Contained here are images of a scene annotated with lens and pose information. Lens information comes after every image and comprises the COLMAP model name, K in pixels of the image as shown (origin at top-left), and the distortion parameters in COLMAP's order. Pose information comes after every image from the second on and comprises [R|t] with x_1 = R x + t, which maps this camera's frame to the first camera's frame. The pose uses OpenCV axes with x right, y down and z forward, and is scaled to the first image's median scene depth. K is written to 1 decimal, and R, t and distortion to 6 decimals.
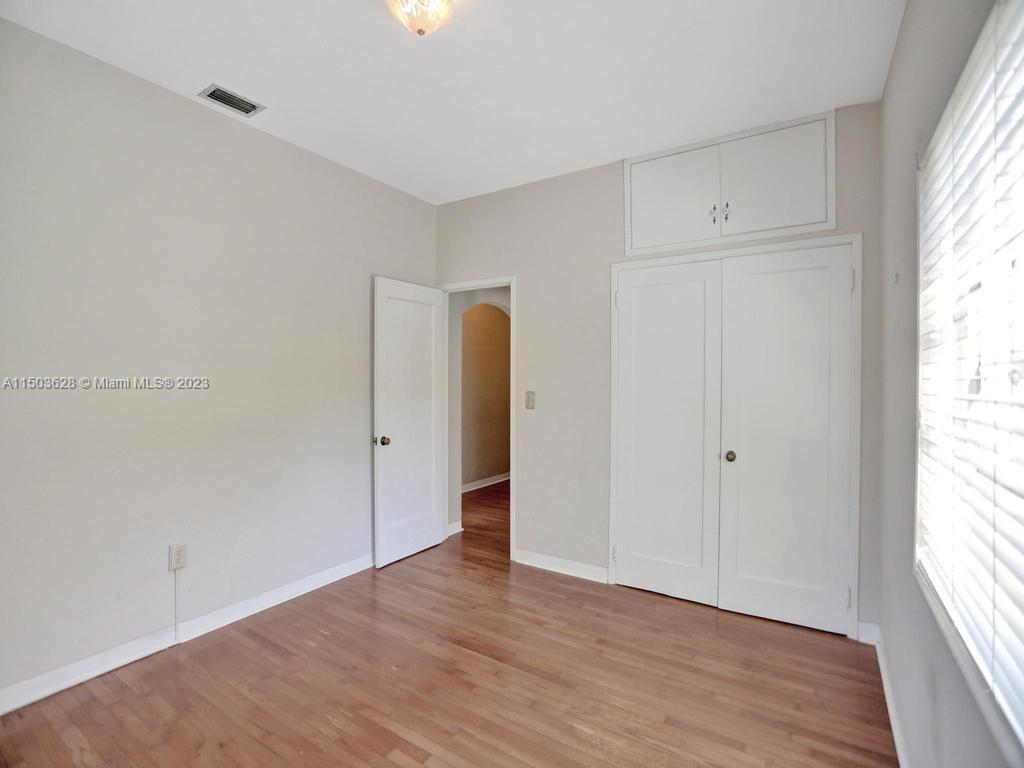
lens RADIAL K [[490.6, 0, 507.5], [0, 490.6, 380.4], [0, 0, 1]] dist [-0.066312, 0.028258]
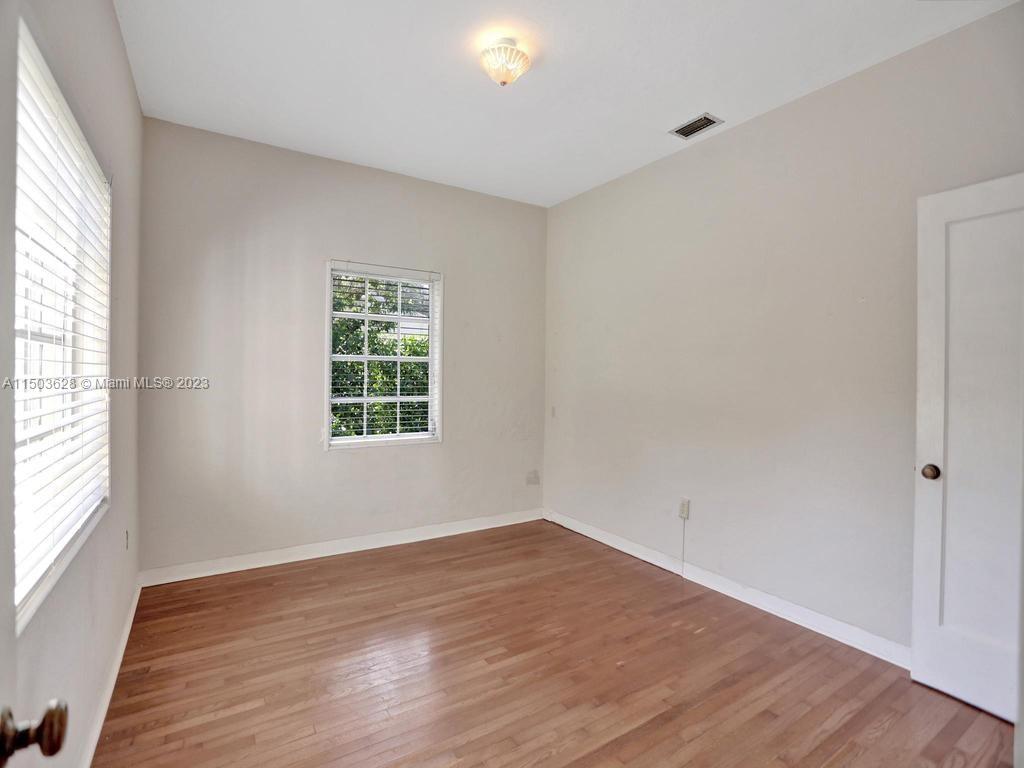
lens RADIAL K [[490.6, 0, 507.5], [0, 490.6, 380.4], [0, 0, 1]] dist [-0.066312, 0.028258]
pose [[-0.412819, 0.000646, -0.910813, 0.726909], [-0.017935, 0.999800, 0.008838, 0.026298], [0.910637, 0.019984, -0.412724, 1.167210]]
